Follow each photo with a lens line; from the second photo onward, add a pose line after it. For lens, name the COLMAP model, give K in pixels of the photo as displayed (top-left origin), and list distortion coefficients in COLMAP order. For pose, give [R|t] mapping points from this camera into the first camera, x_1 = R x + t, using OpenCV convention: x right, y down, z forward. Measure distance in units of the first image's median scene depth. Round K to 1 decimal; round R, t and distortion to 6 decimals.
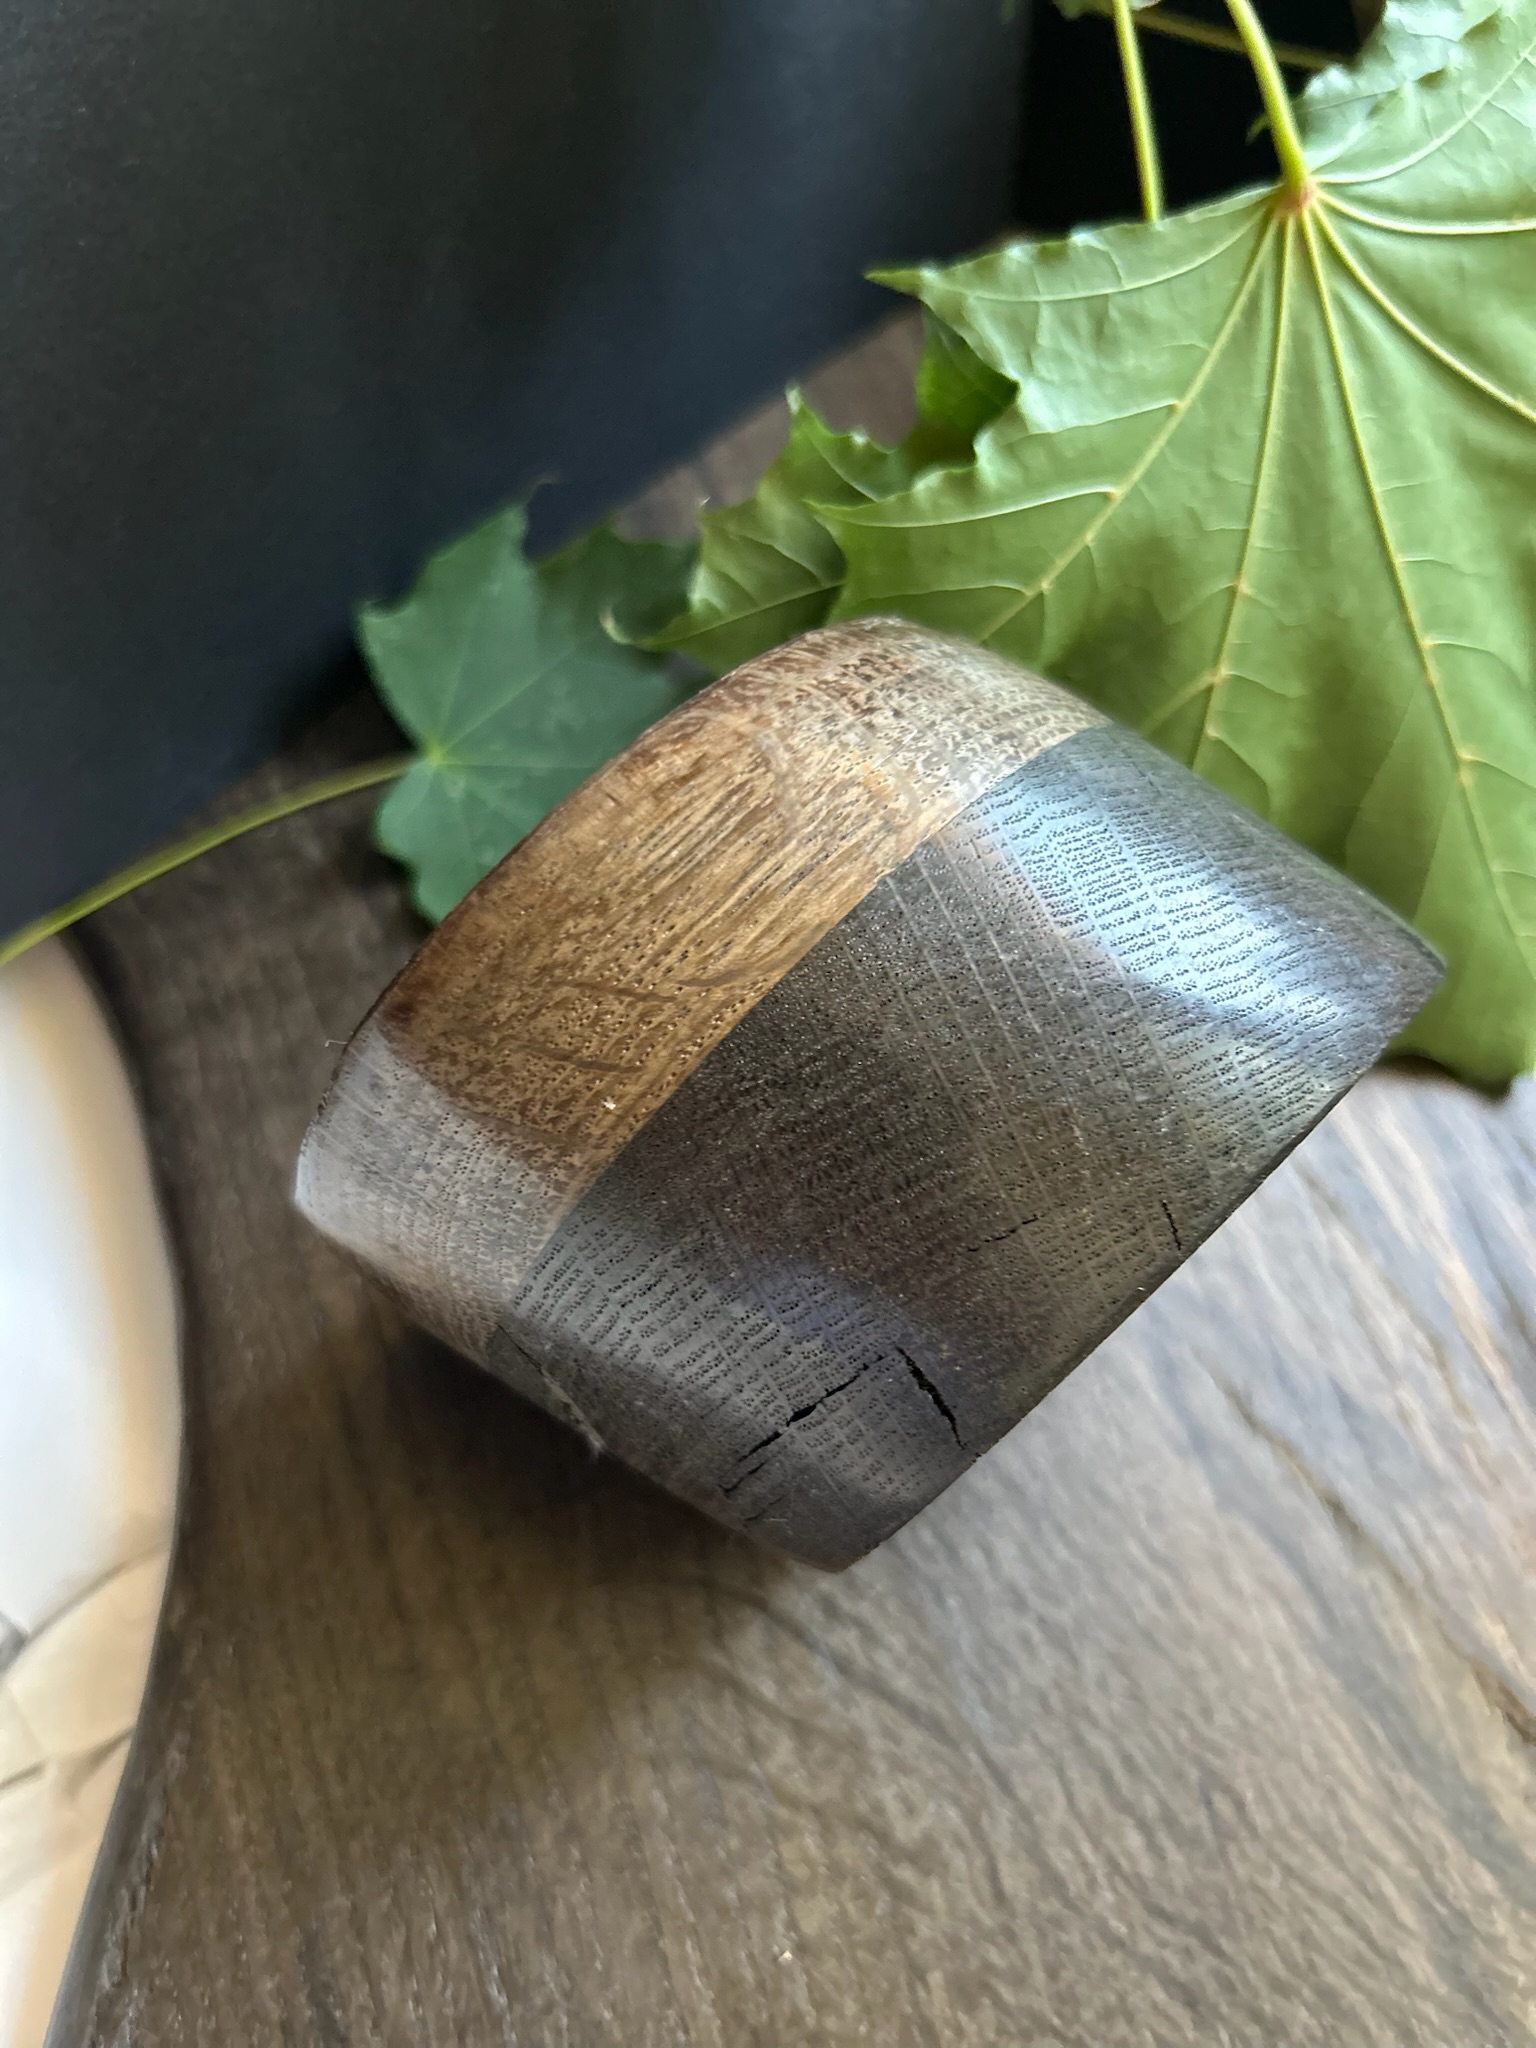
lens RADIAL K [[1540.0, 0, 768.0], [0, 1540.0, 1024.0], [0, 0, 1]] dist [-0.001412, -0.011913]
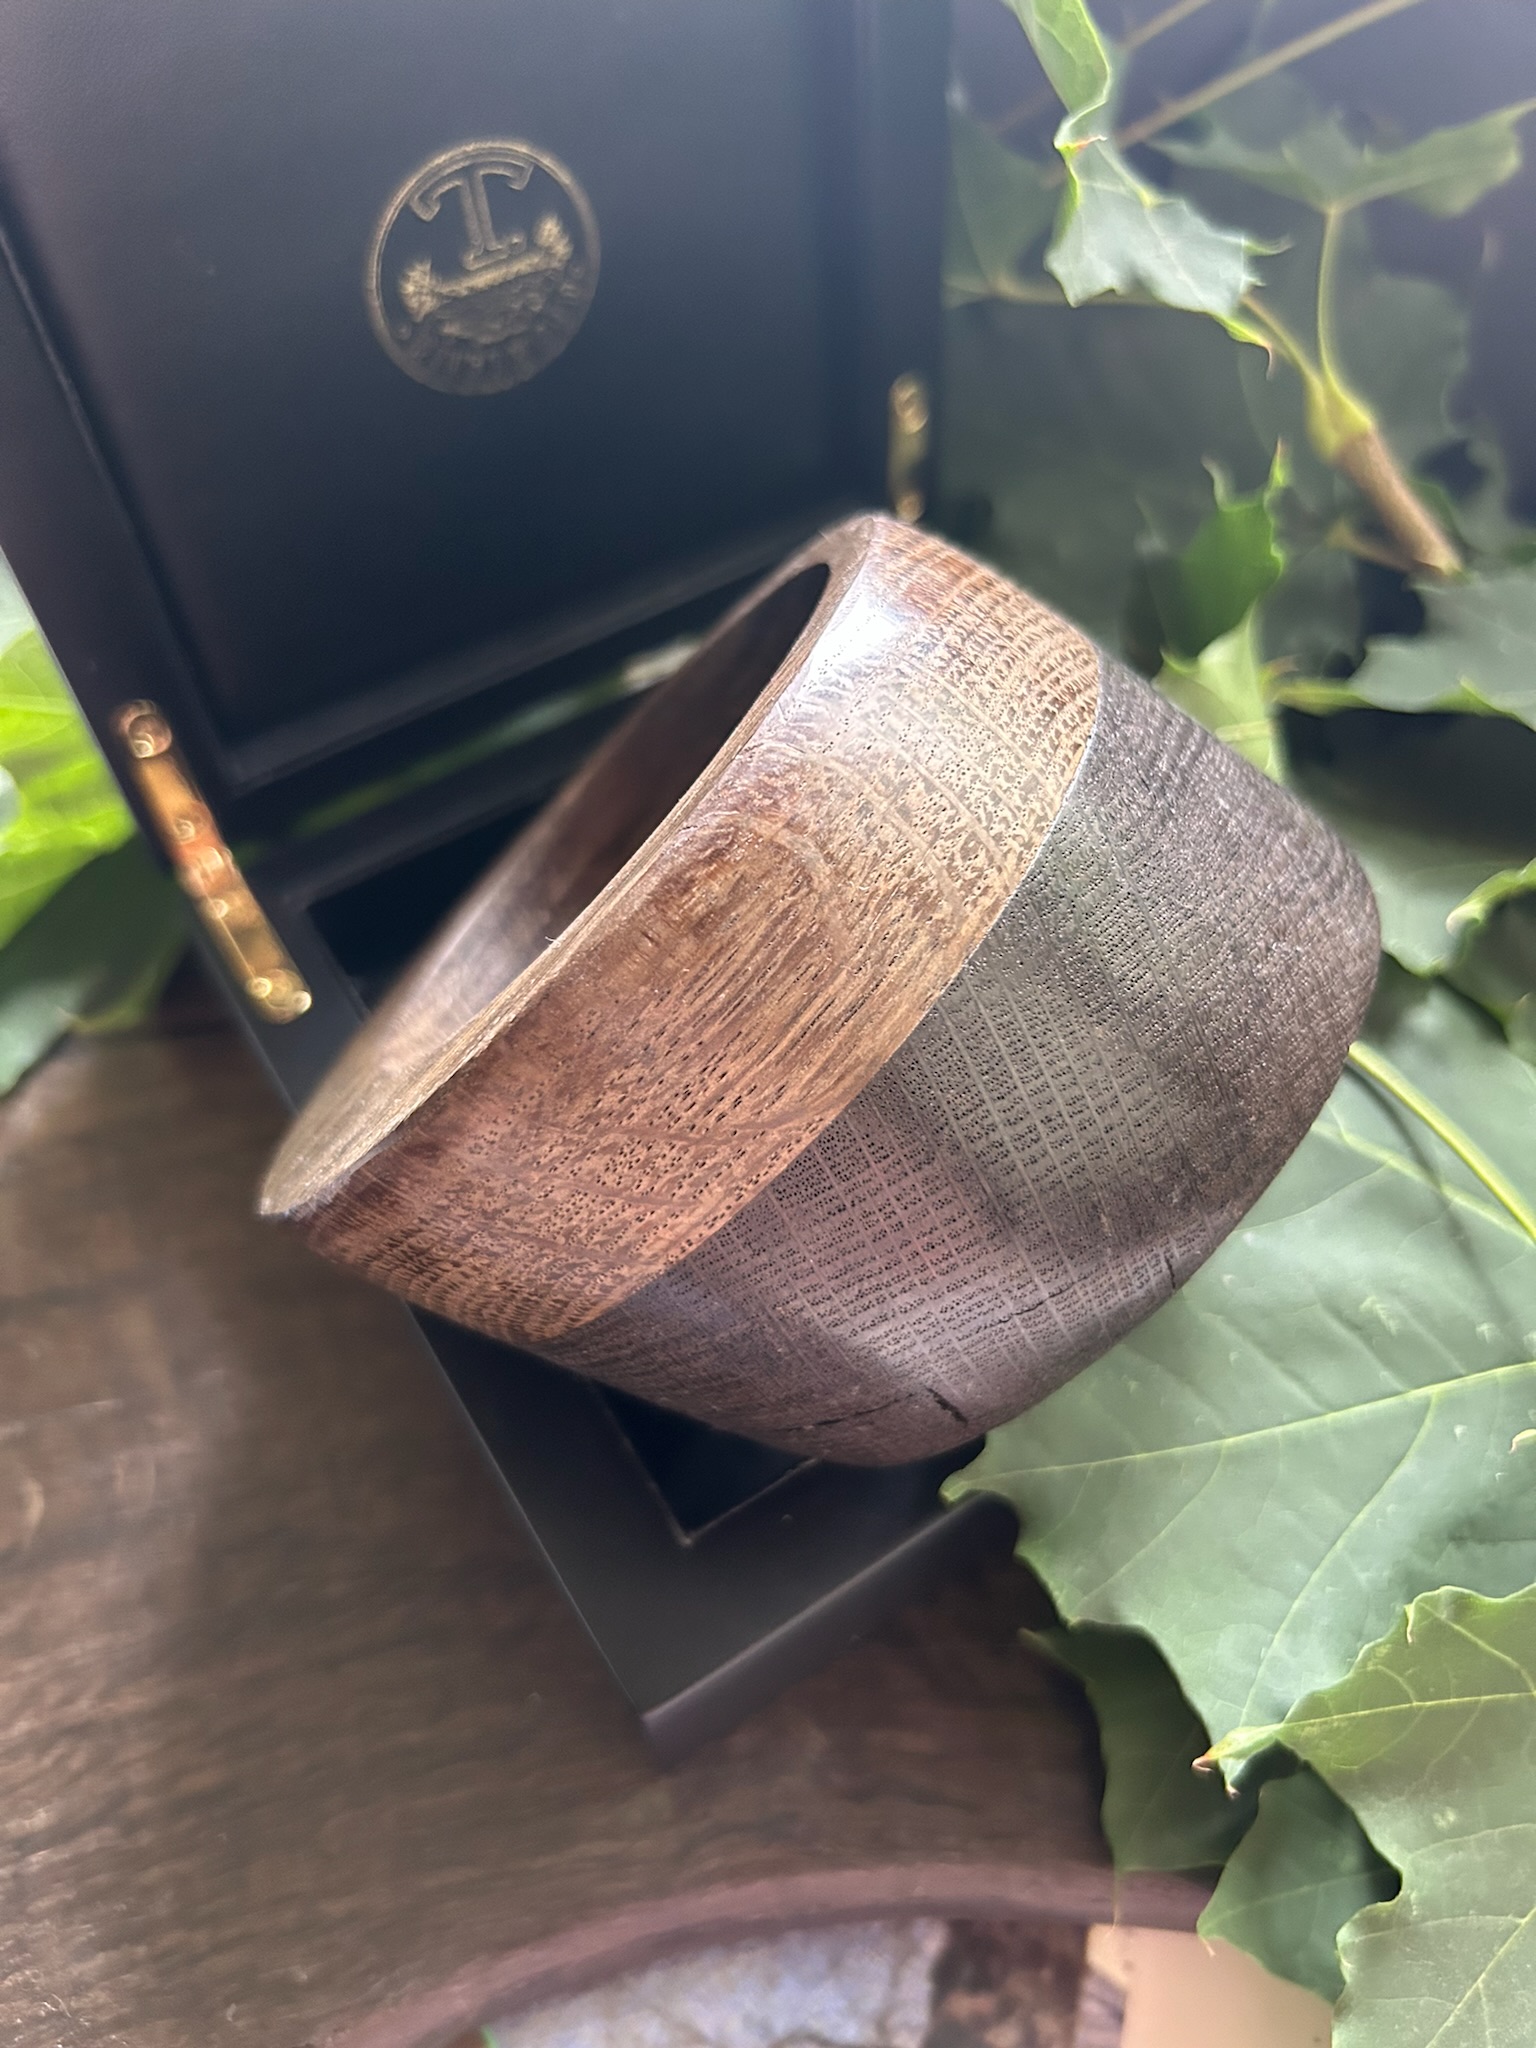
lens RADIAL K [[1540.0, 0, 768.0], [0, 1540.0, 1024.0], [0, 0, 1]] dist [-0.001412, -0.011913]
pose [[0.974203, -0.096280, 0.204104, -0.227148], [0.001832, 0.907768, 0.419469, -0.491016], [-0.225666, -0.408274, 0.884526, 0.154052]]
